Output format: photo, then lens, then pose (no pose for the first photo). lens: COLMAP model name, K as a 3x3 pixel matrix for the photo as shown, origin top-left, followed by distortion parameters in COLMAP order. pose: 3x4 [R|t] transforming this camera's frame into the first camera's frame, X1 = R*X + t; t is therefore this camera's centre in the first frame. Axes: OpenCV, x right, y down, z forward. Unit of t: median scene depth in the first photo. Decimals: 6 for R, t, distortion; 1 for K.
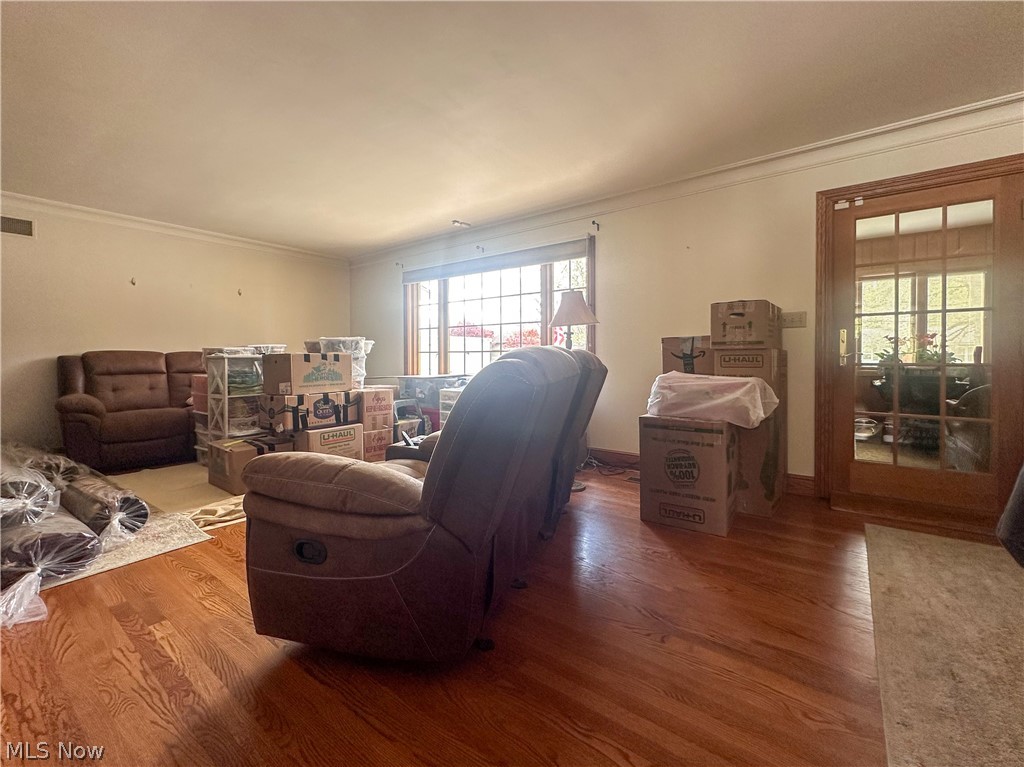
lens RADIAL K [[431.8, 0, 524.0], [0, 431.8, 363.6], [0, 0, 1]] dist [0.001239, 0.000157]
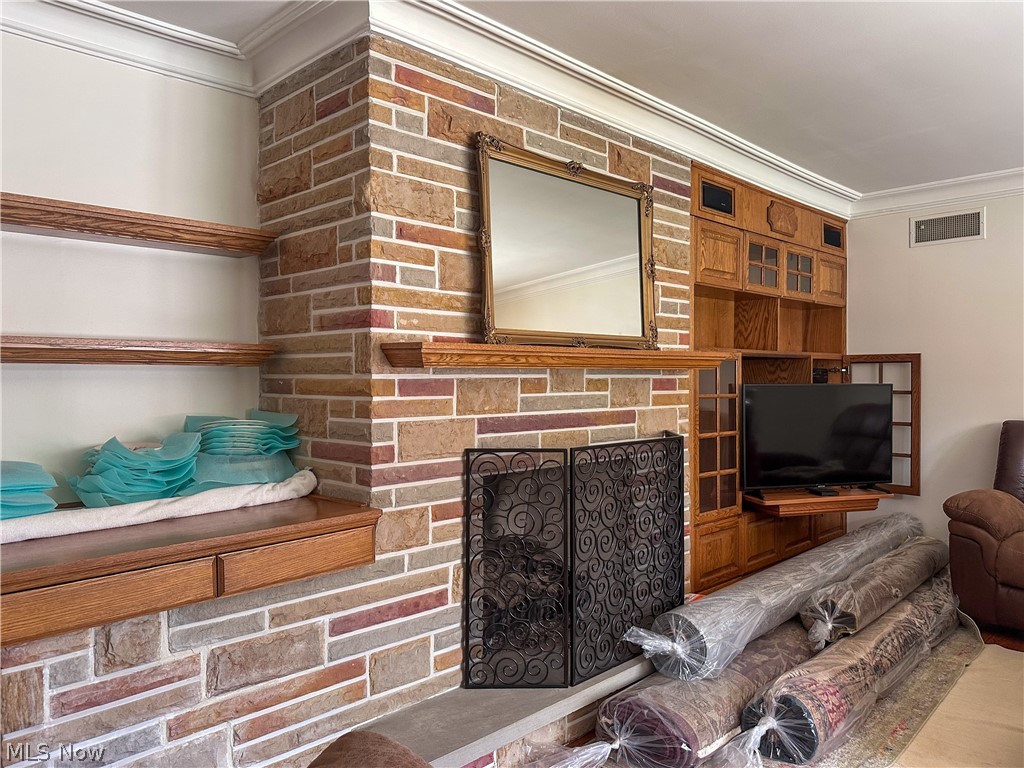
lens RADIAL K [[736.5, 0, 491.4], [0, 736.5, 385.5], [0, 0, 1]] dist [0.086285, -0.119944]
pose [[-0.157347, 0.013000, -0.987458, 0.099778], [-0.011726, 0.999818, 0.015031, -0.087361], [0.987474, 0.013944, -0.157166, 0.520090]]
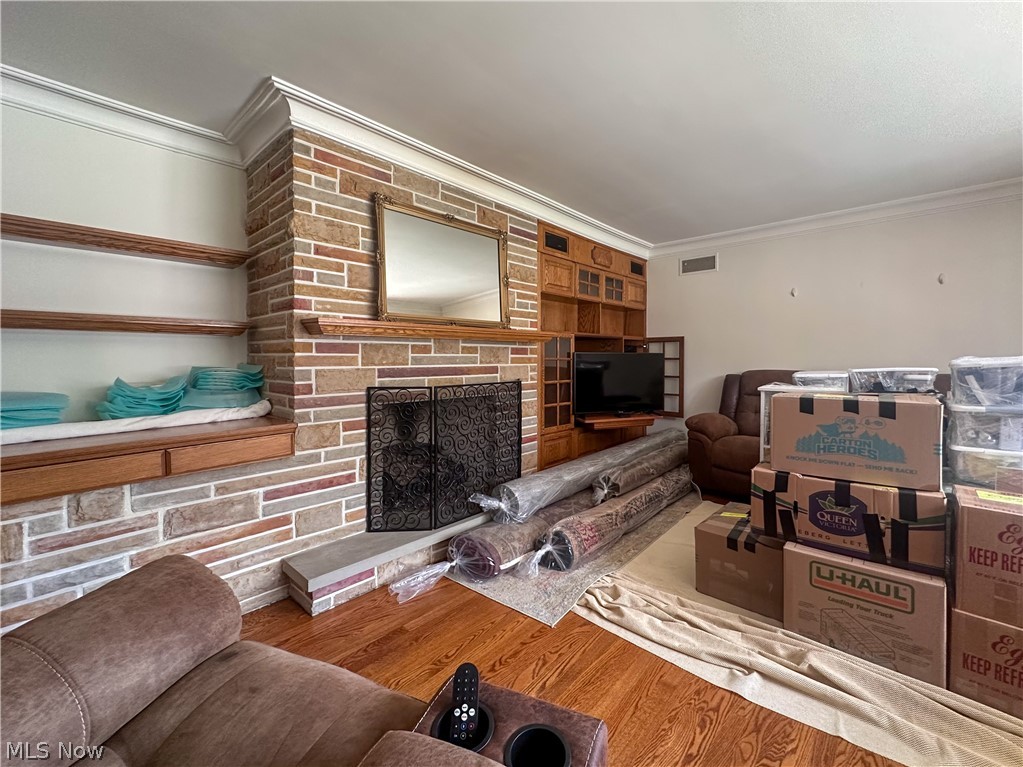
lens RADIAL K [[431.3, 0, 523.5], [0, 431.3, 363.6], [0, 0, 1]] dist [0.001239, 0.000157]
pose [[-0.092478, 0.018399, -0.995545, 0.049719], [-0.014828, 0.999693, 0.019853, -0.068120], [0.995604, 0.016597, -0.092177, 0.691665]]
